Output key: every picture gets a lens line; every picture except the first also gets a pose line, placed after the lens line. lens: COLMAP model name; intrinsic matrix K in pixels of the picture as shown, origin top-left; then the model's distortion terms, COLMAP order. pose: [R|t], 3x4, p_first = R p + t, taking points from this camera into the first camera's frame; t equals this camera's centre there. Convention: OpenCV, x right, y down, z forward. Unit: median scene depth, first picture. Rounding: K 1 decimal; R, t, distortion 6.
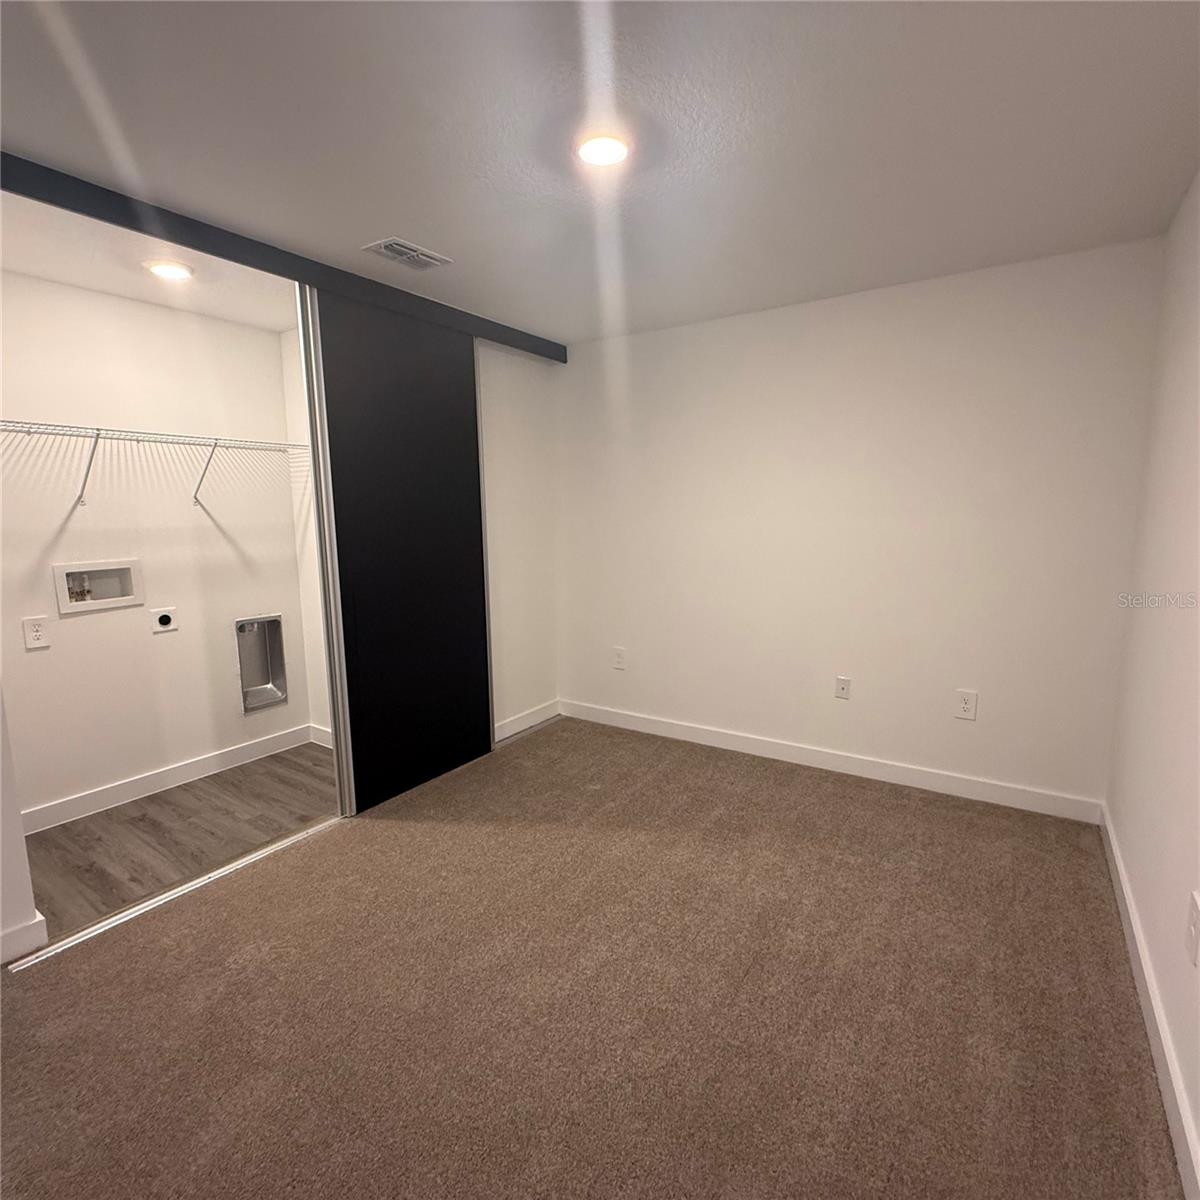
lens RADIAL K [[635.9, 0, 600.0], [0, 635.9, 600.0], [0, 0, 1]] dist [-0.002175, 0.000618]
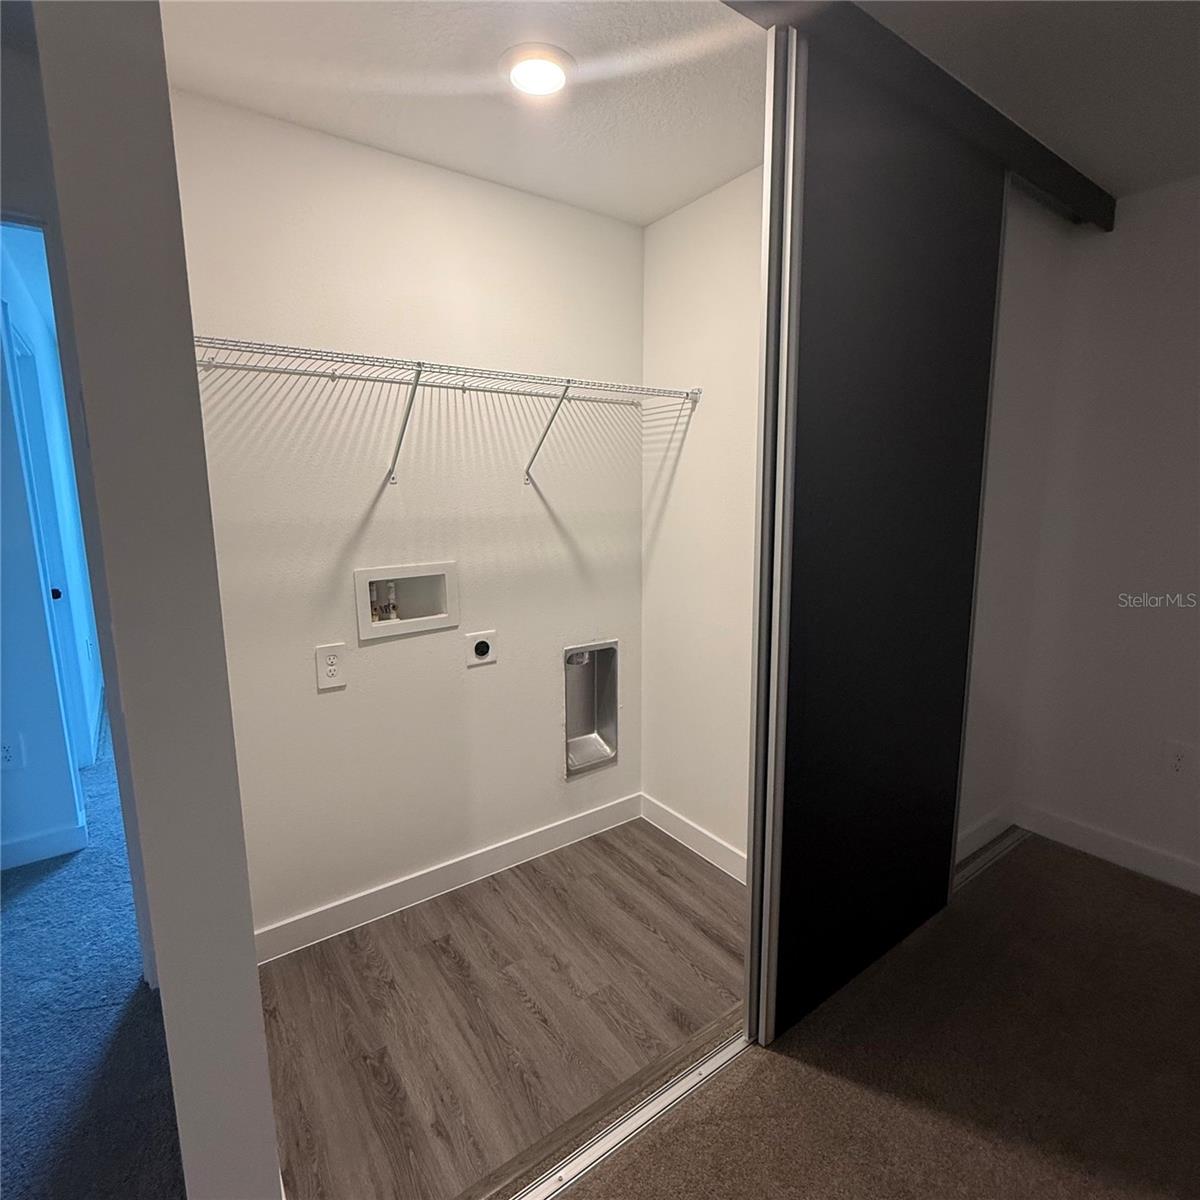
lens RADIAL K [[640.4, 0, 604.3], [0, 640.4, 592.0], [0, 0, 1]] dist [-0.001647, 0.000647]
pose [[0.937436, 0.059315, -0.343068, -0.345516], [-0.052888, 0.998206, 0.028070, -0.061975], [0.344118, -0.008170, 0.938891, 0.415013]]
